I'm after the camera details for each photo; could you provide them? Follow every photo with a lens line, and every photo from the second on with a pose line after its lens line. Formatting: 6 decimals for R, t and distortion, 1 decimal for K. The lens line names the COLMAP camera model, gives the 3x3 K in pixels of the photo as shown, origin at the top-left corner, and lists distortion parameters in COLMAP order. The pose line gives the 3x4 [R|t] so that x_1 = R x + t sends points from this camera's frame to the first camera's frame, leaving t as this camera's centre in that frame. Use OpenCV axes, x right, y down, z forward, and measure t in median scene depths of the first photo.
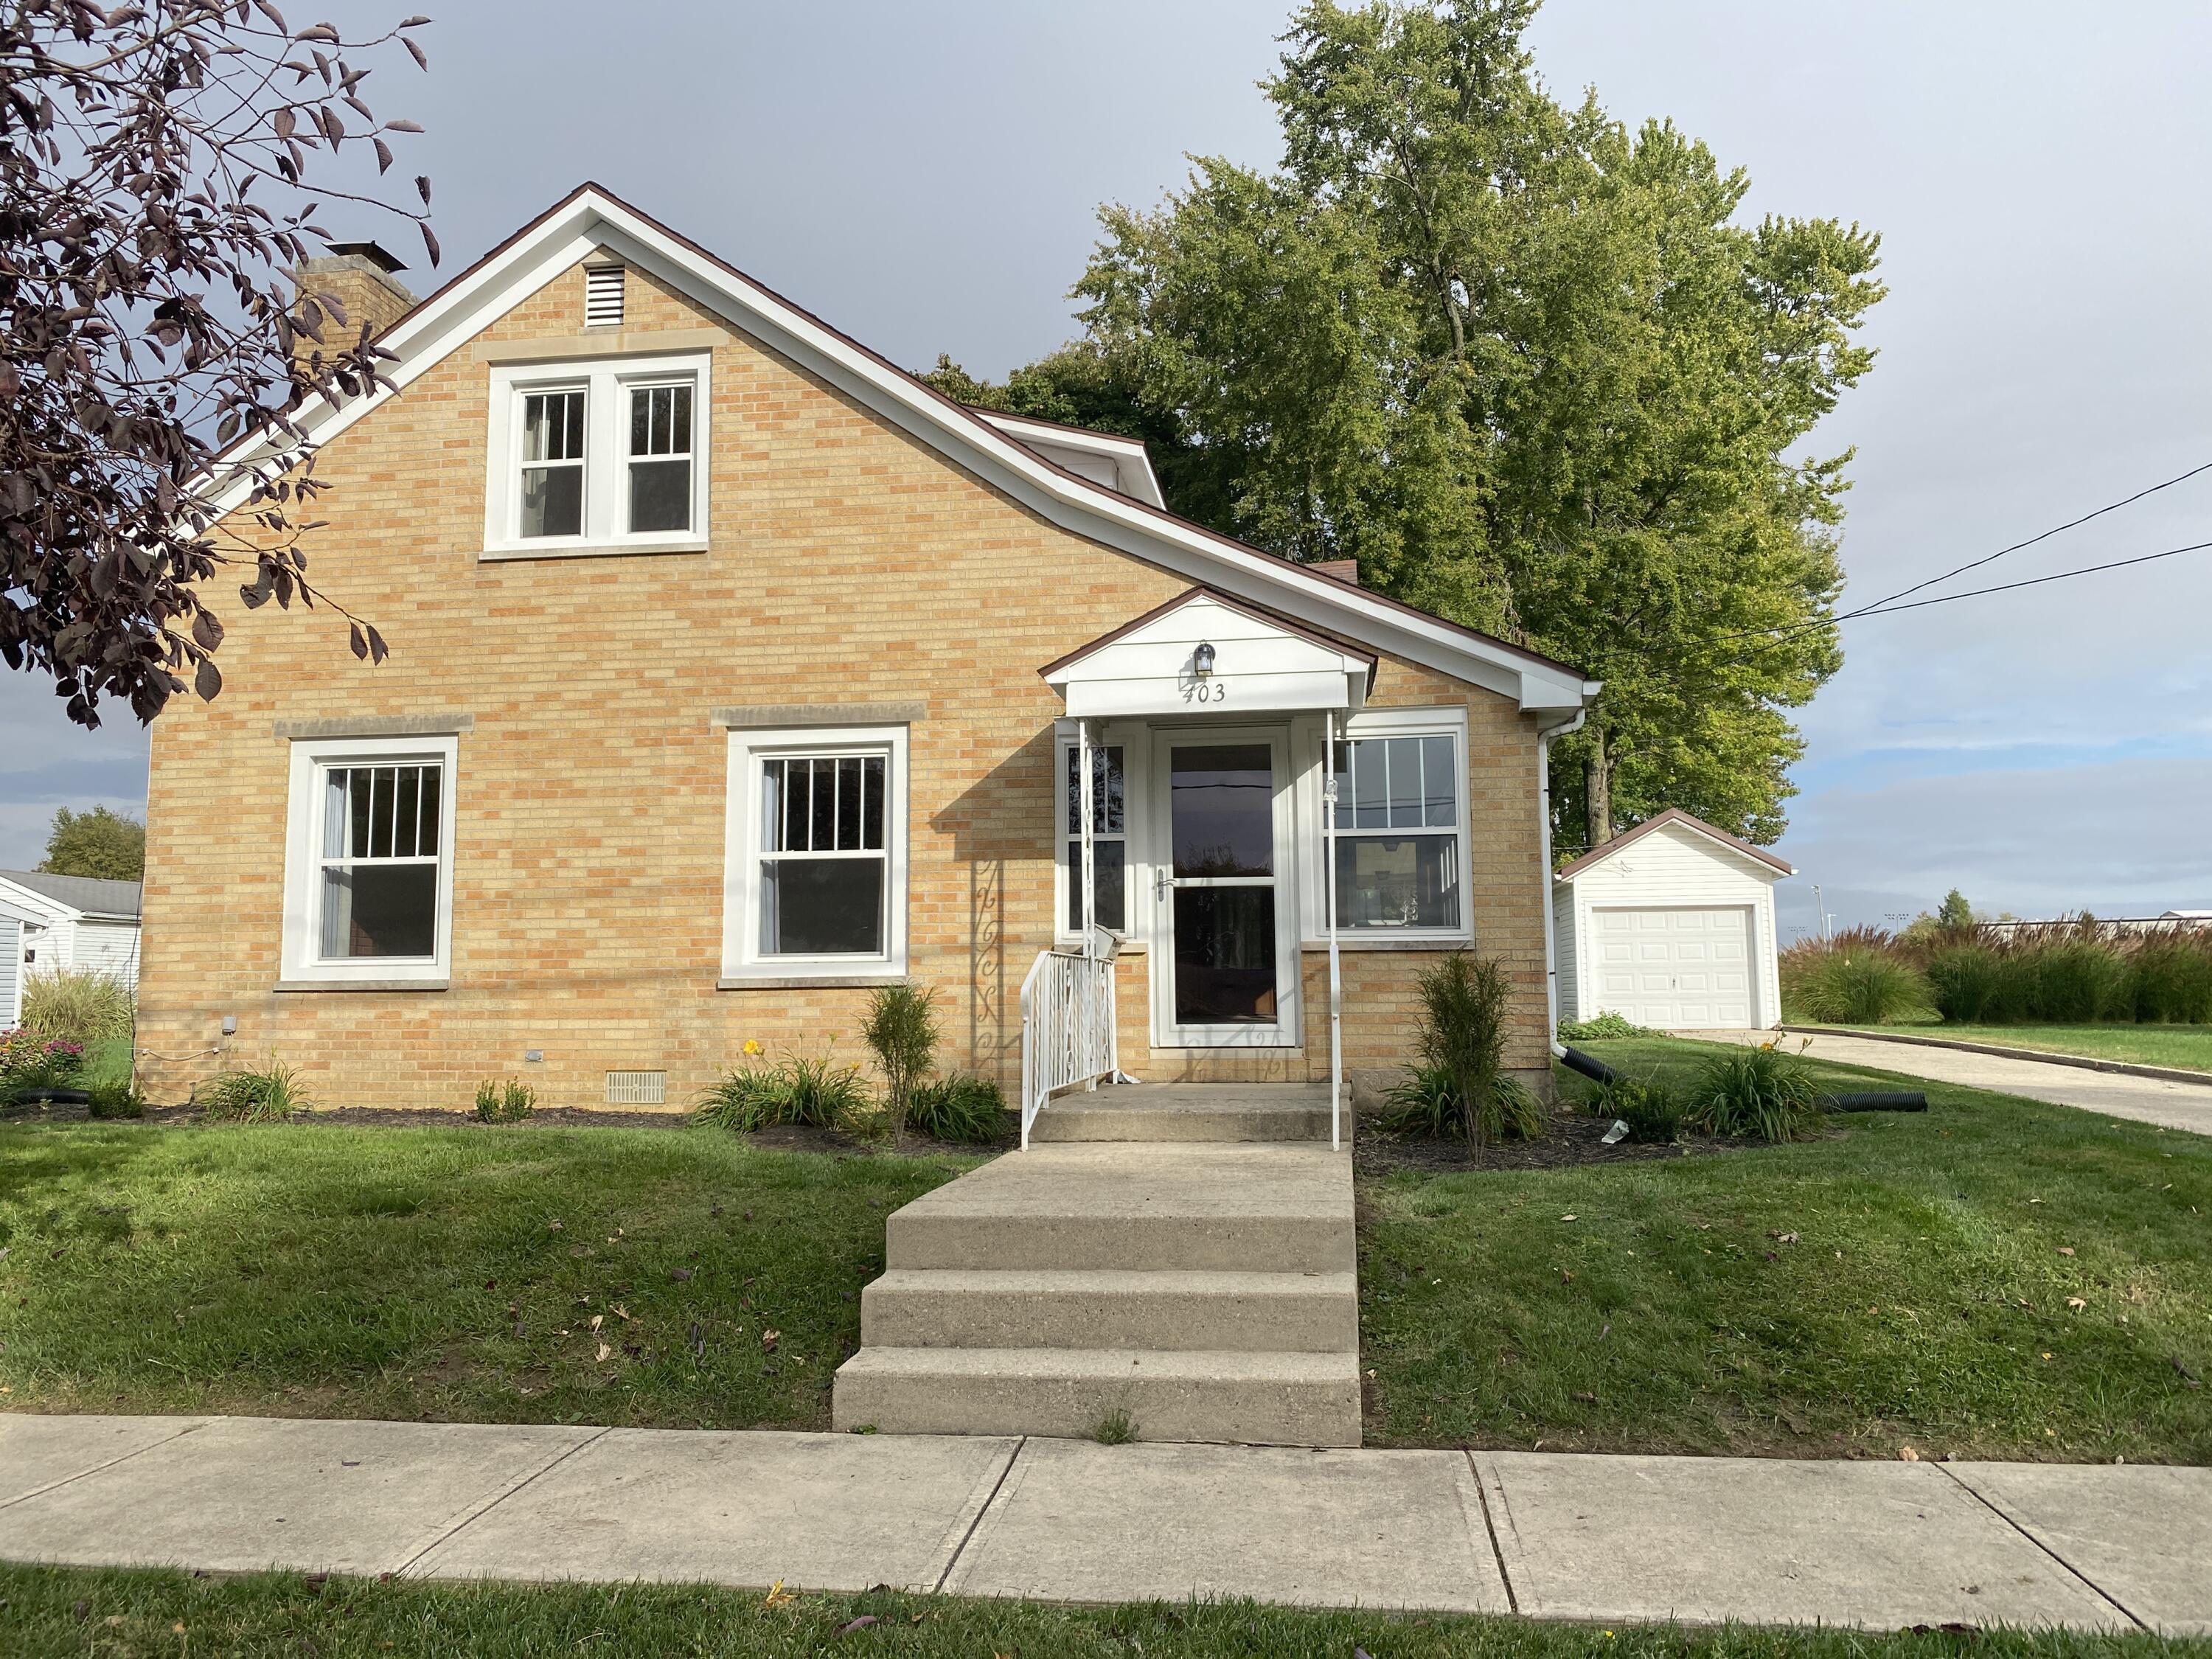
lens RADIAL K [[1623.0, 0, 1085.4], [0, 1623.0, 828.9], [0, 0, 1]] dist [0.020125, -0.047568]
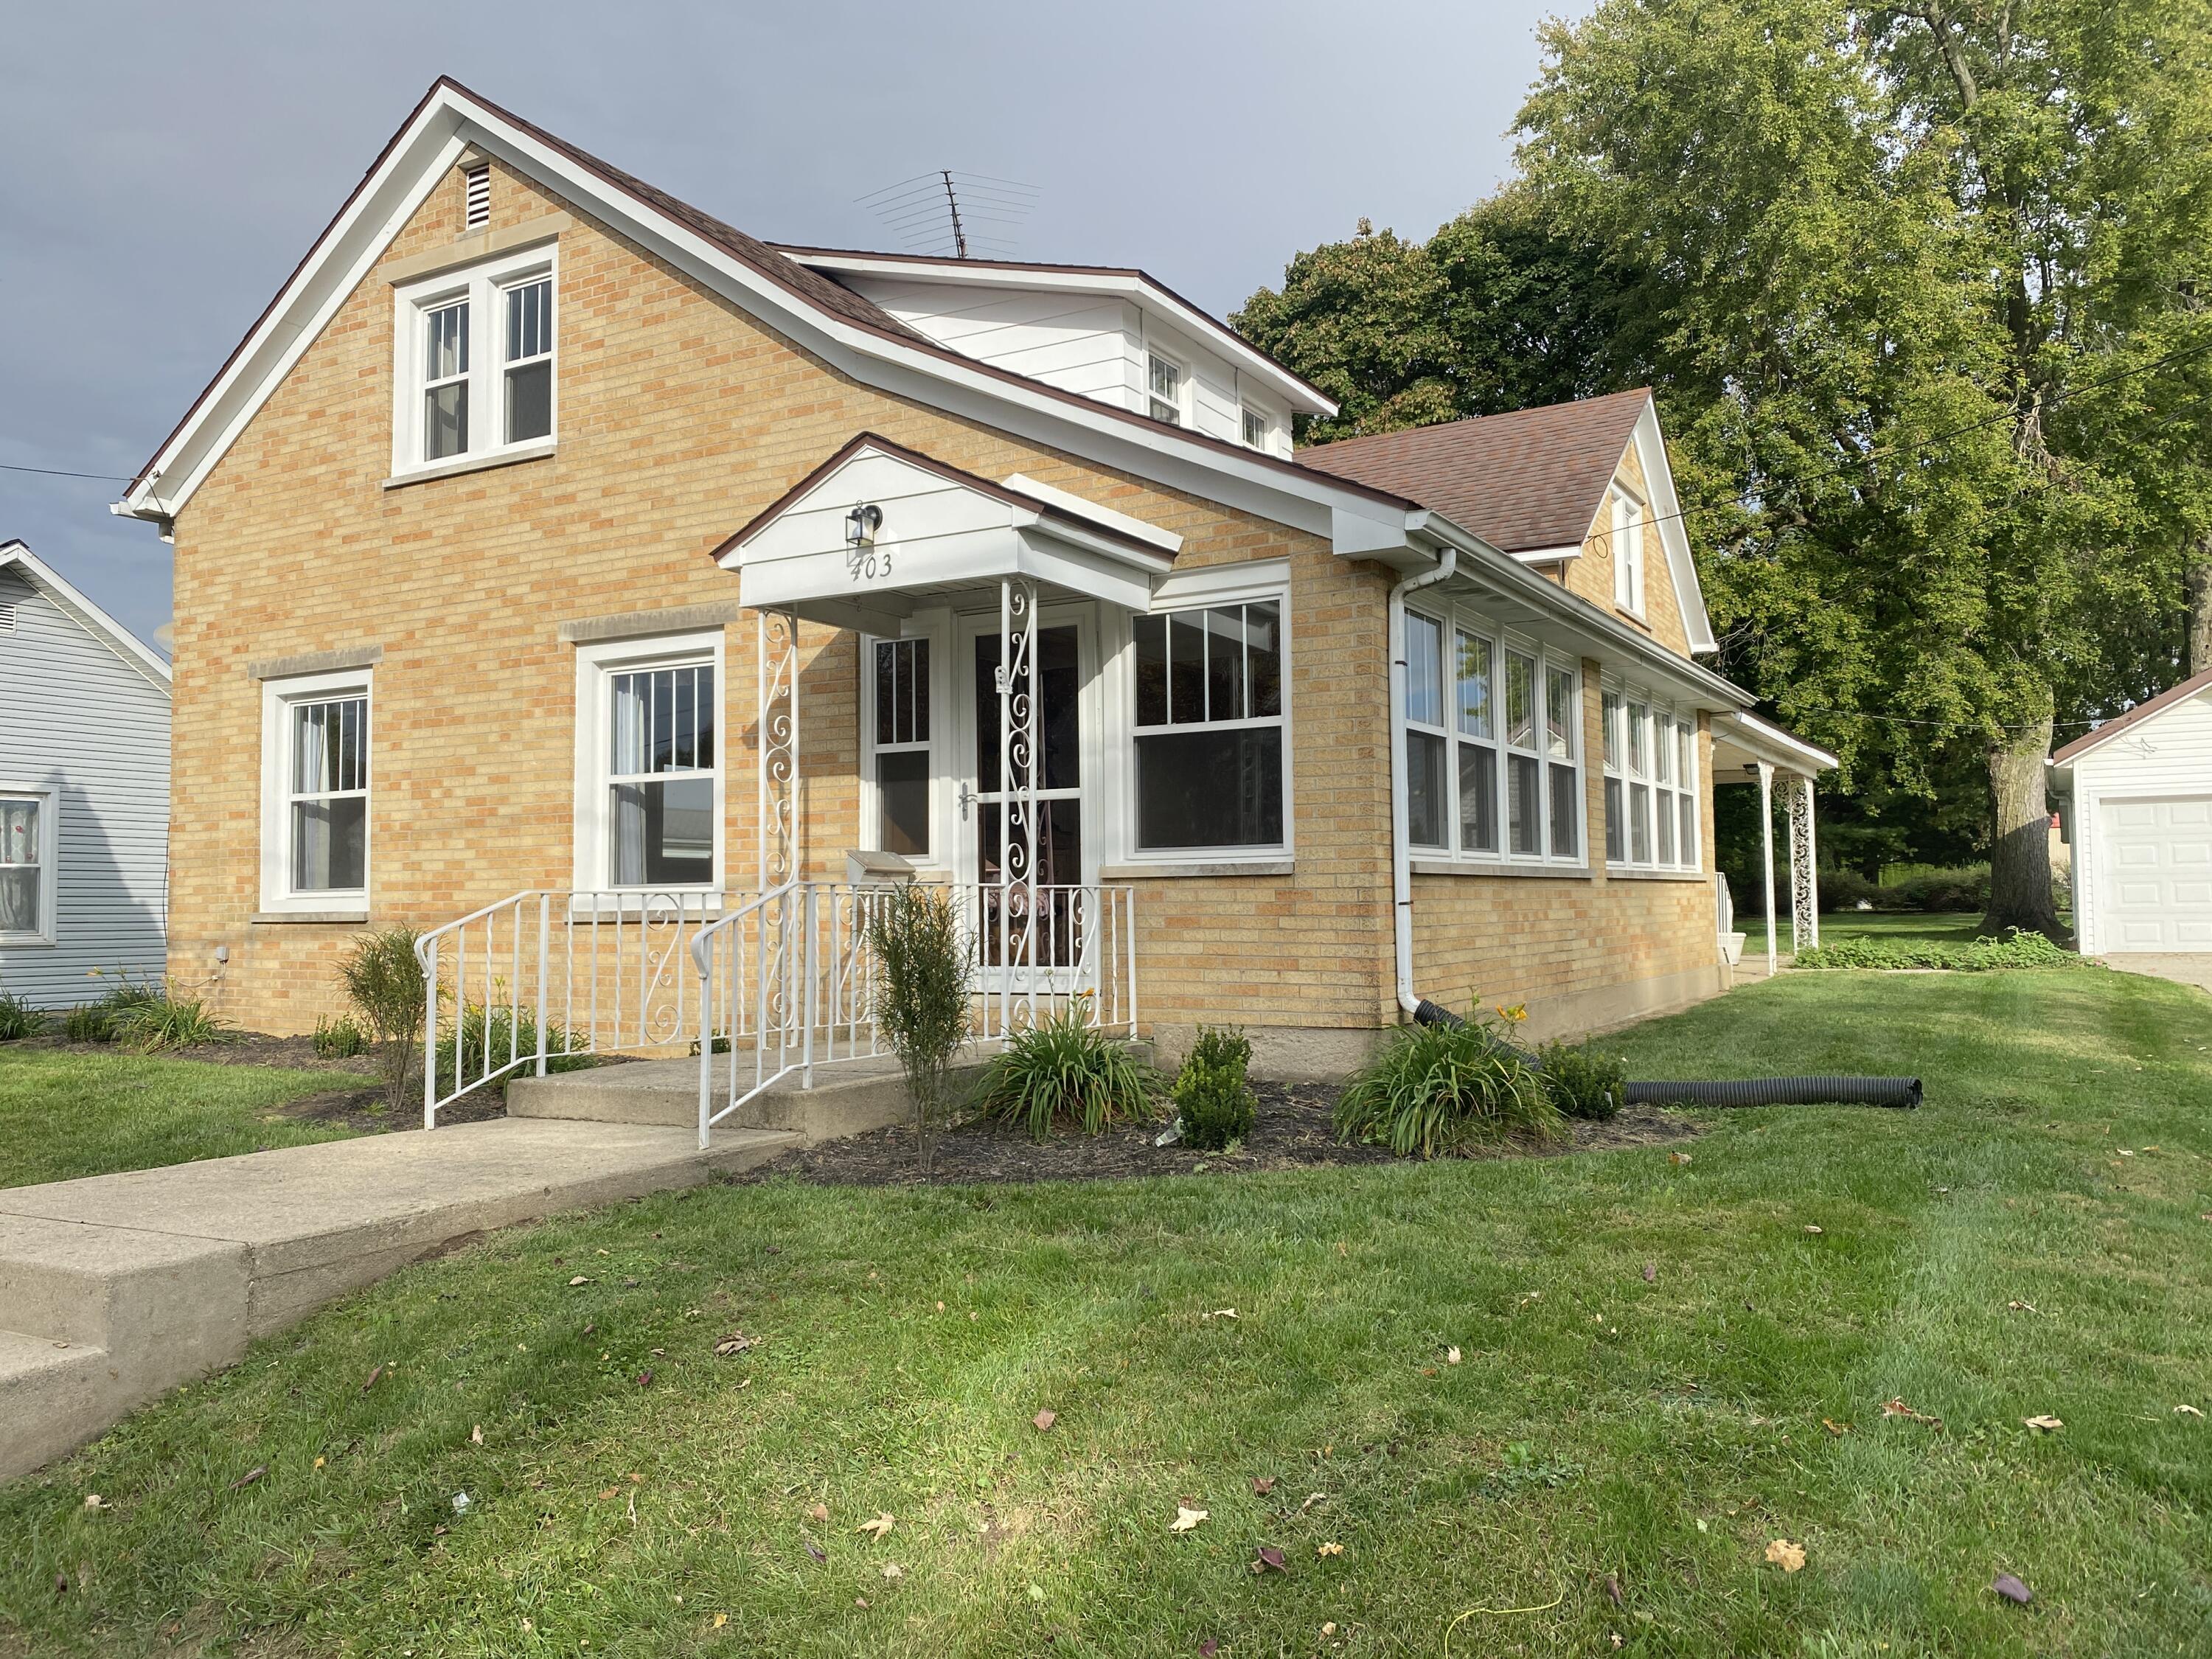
lens RADIAL K [[1623.0, 0, 1121.1], [0, 1623.0, 820.3], [0, 0, 1]] dist [0.020125, -0.047568]
pose [[0.932749, -0.021812, -0.359867, 0.400778], [0.041278, 0.998065, 0.046495, 0.008710], [0.358156, -0.058223, 0.931845, 0.232482]]
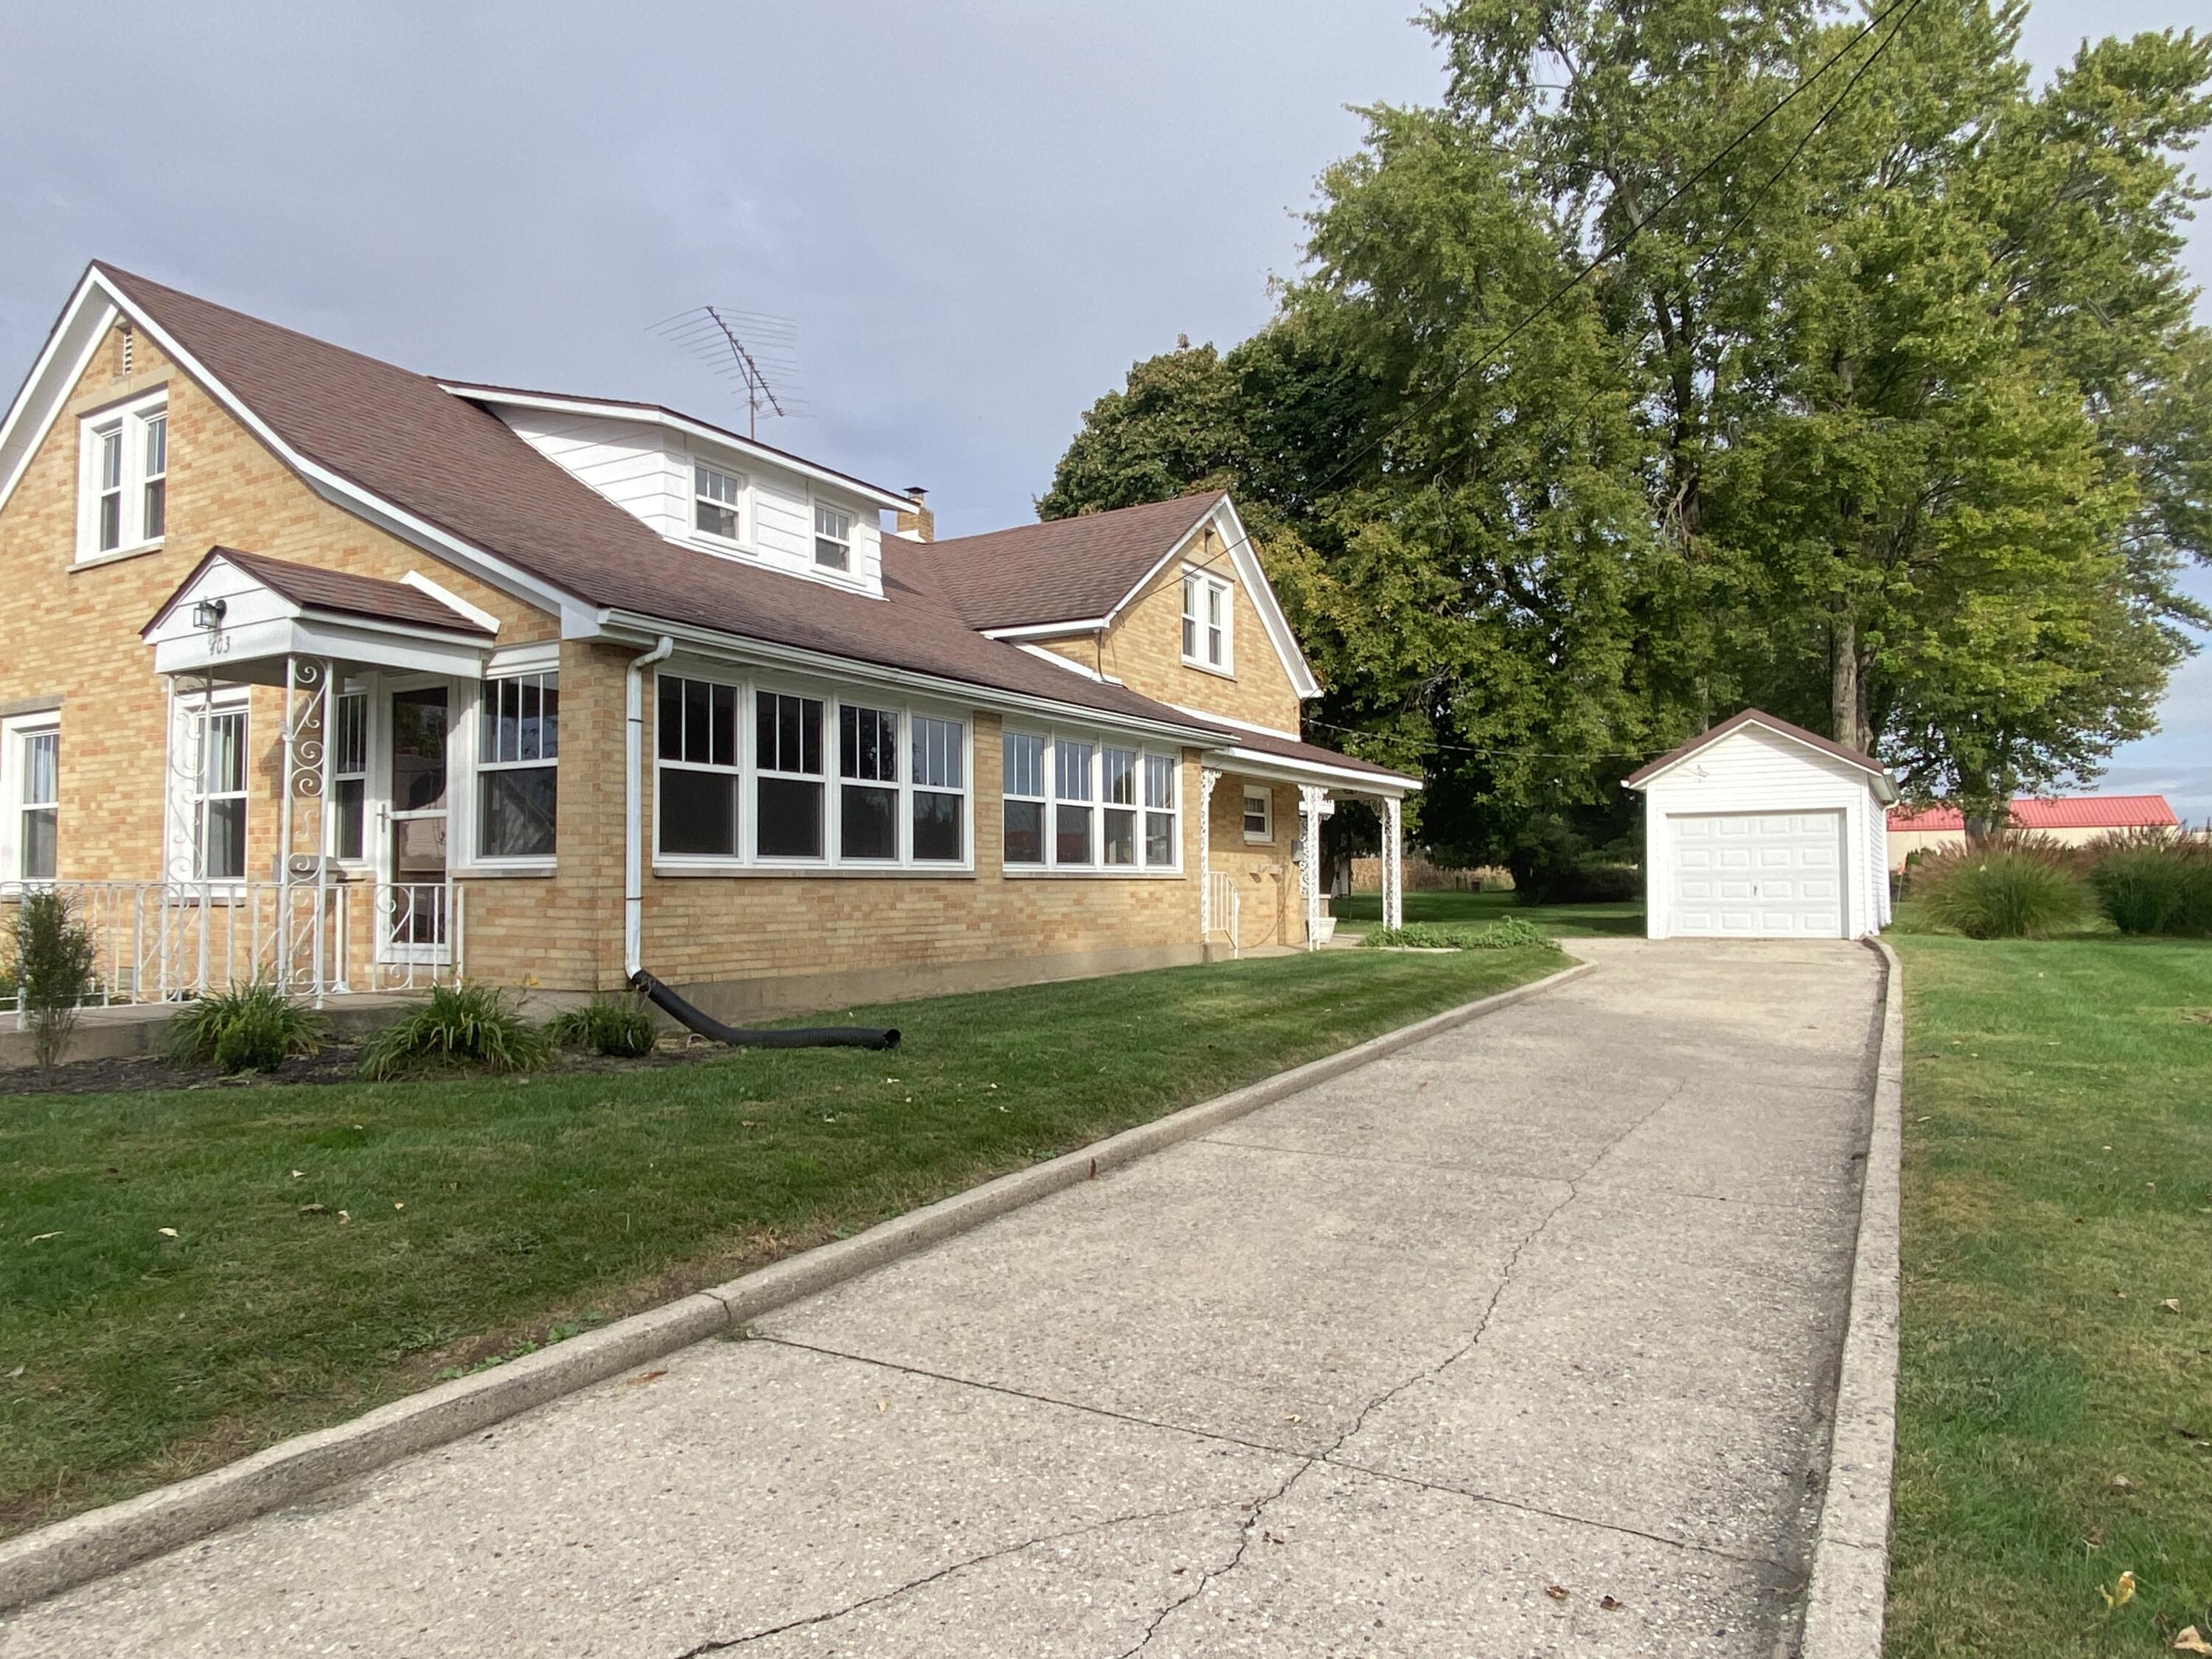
lens RADIAL K [[1339.1, 0, 1111.2], [0, 1339.1, 840.2], [0, 0, 1]] dist [0.017673, -0.020038]
pose [[0.924449, -0.007742, -0.381226, 0.812493], [0.033447, 0.997587, 0.060846, 0.010330], [0.379835, -0.069000, 0.922477, 0.318651]]
